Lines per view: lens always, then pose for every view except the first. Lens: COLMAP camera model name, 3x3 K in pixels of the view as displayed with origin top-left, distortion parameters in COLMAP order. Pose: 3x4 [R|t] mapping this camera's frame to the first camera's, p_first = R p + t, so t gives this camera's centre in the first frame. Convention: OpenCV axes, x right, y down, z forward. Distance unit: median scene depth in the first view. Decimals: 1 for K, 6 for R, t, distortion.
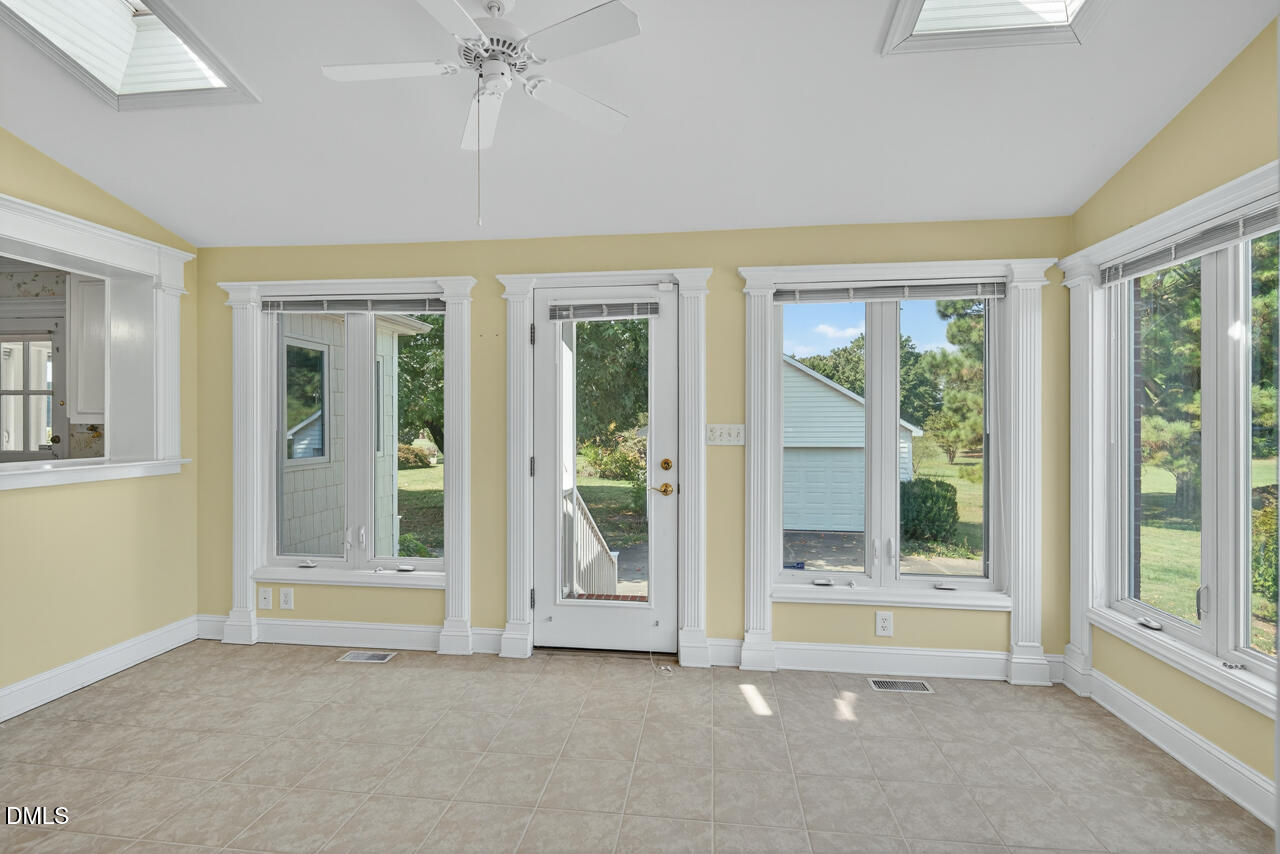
lens RADIAL K [[580.8, 0, 640.6], [0, 580.8, 423.4], [0, 0, 1]] dist [-0.000296, -0.000089]
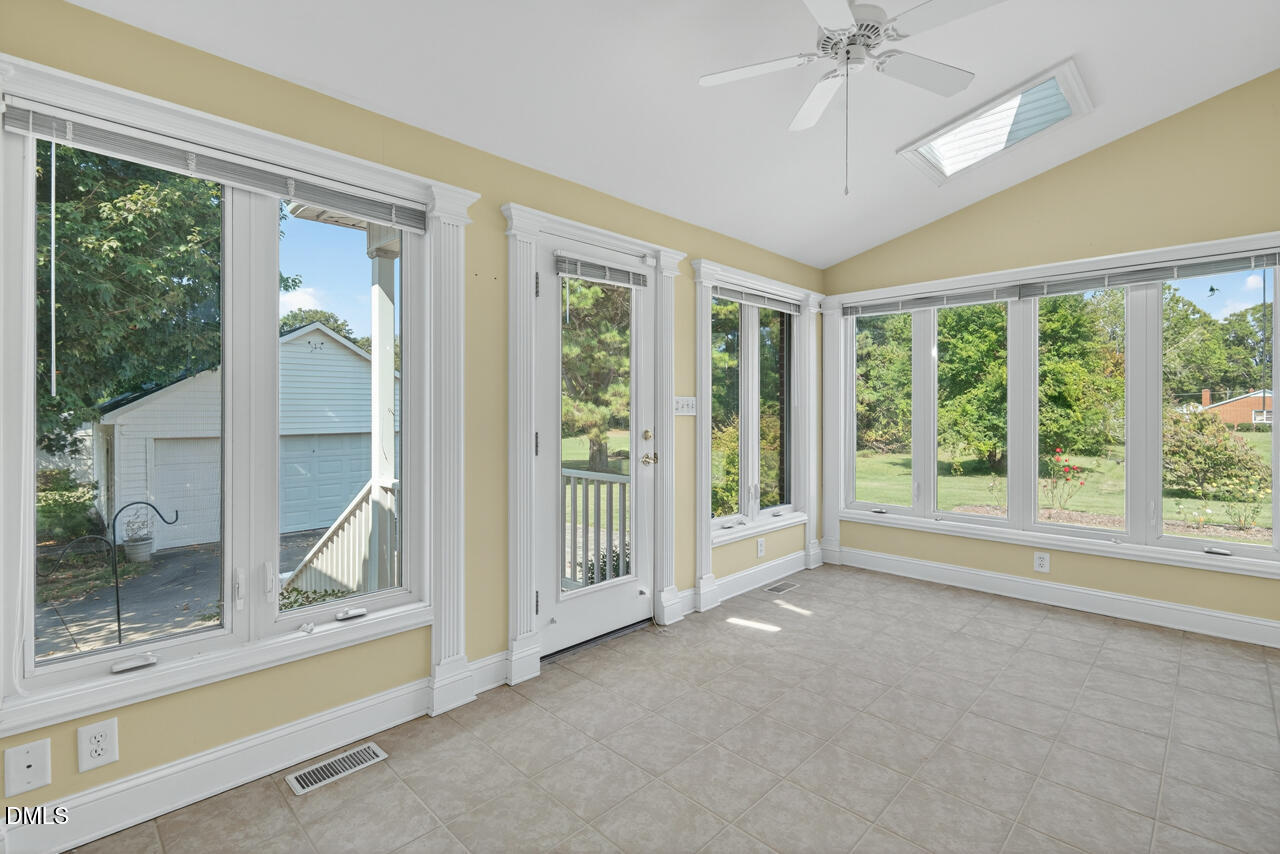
lens RADIAL K [[586.3, 0, 642.6], [0, 586.3, 415.6], [0, 0, 1]] dist [-0.003512, -0.000639]
pose [[0.611101, -0.009435, 0.791496, -0.780370], [0.001455, 0.999941, 0.010796, 0.025180], [-0.791551, -0.005446, 0.611078, 0.379195]]
